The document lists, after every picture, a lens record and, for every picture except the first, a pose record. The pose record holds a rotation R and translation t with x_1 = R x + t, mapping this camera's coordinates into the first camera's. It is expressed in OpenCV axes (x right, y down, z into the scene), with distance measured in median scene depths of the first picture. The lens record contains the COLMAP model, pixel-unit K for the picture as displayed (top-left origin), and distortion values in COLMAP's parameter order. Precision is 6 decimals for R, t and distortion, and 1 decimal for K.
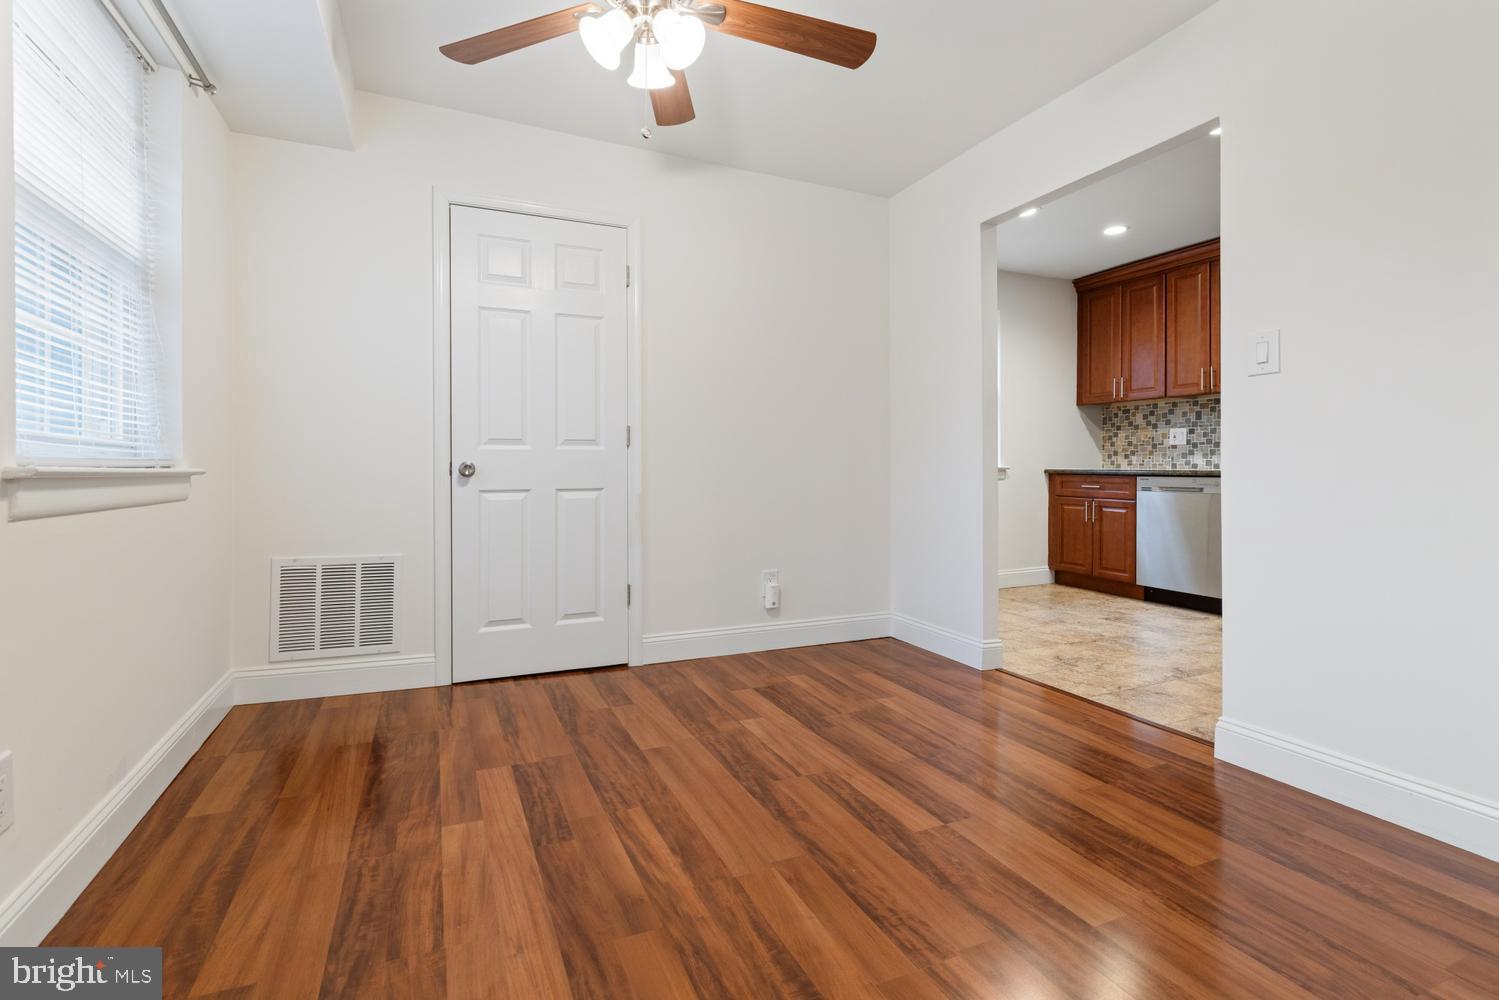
lens RADIAL K [[701.3, 0, 735.9], [0, 701.3, 472.8], [0, 0, 1]] dist [0.003090, 0.000252]
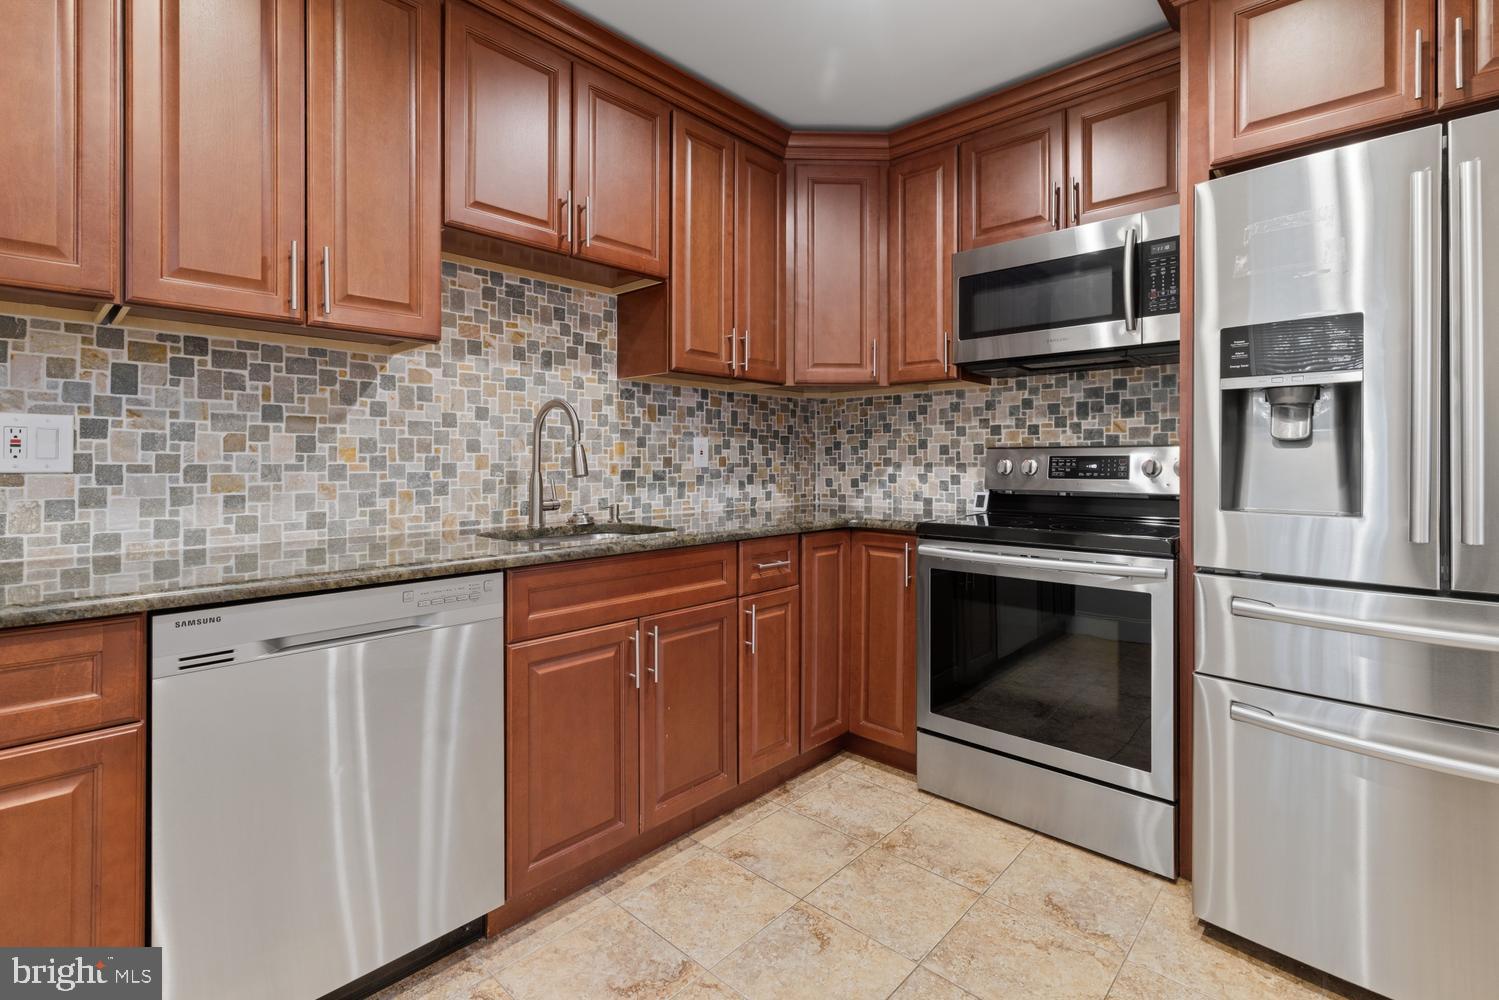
lens RADIAL K [[698.6, 0, 738.5], [0, 698.6, 460.1], [0, 0, 1]] dist [0.002713, 0.000340]
pose [[-0.392346, 0.002961, 0.919813, 0.257887], [0.010281, 0.999946, 0.001167, -0.041875], [-0.919760, 0.009914, -0.392355, 0.843367]]
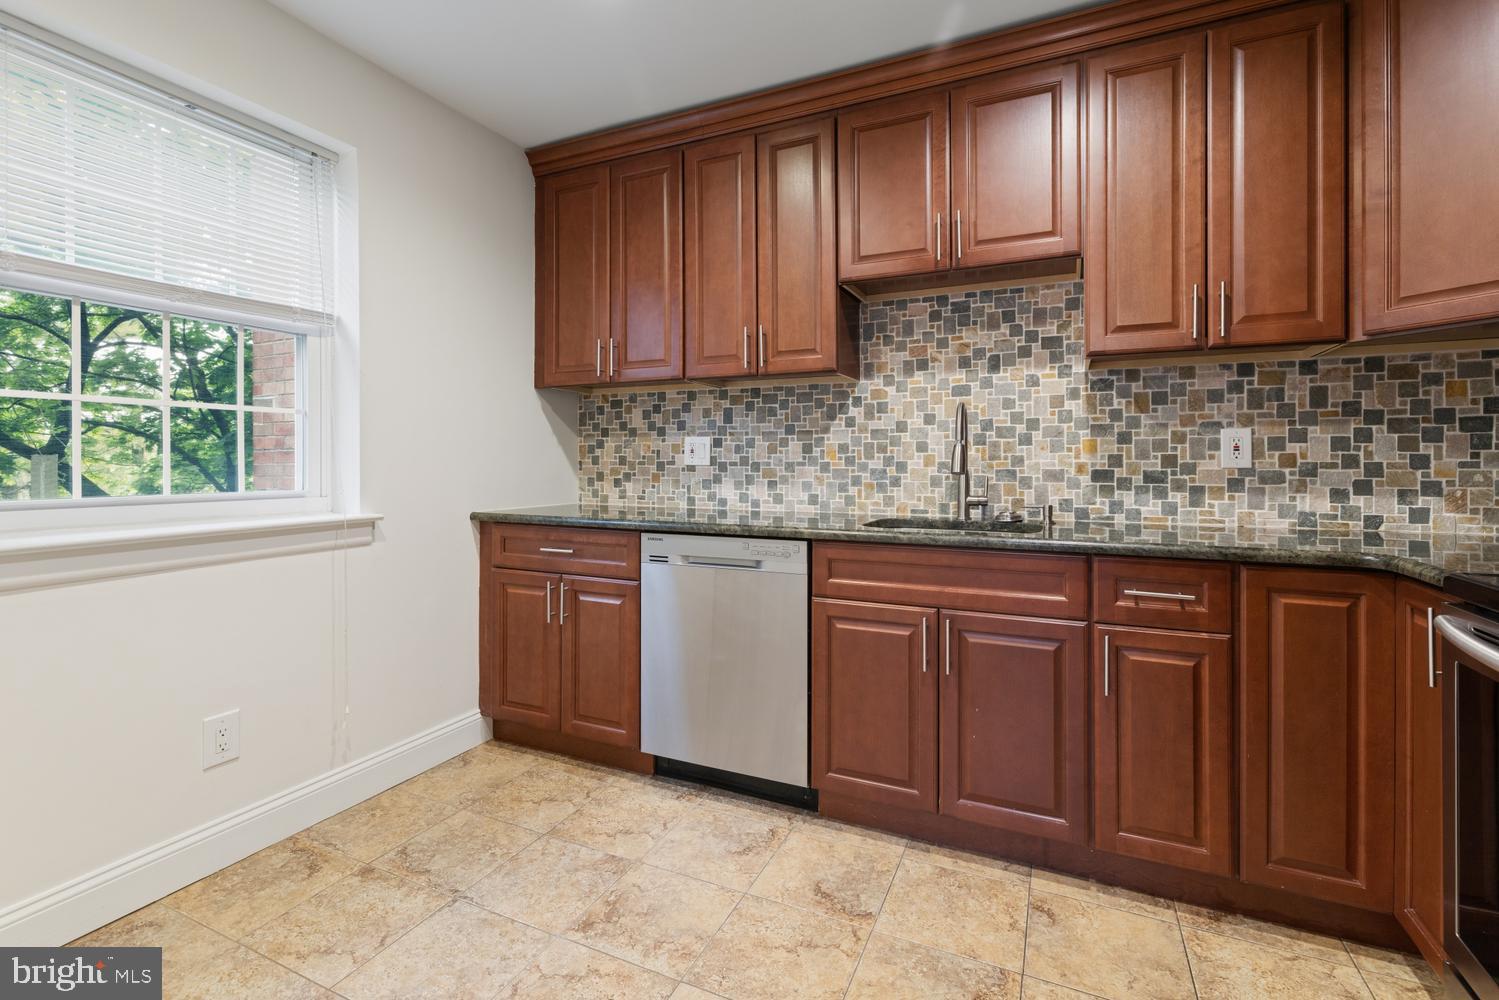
lens RADIAL K [[698.6, 0, 738.5], [0, 698.6, 460.1], [0, 0, 1]] dist [0.002713, 0.000340]
pose [[0.764824, 0.002369, 0.644235, 0.282419], [0.005039, 0.999941, -0.009658, -0.038012], [-0.644219, 0.010633, 0.764767, 0.533358]]
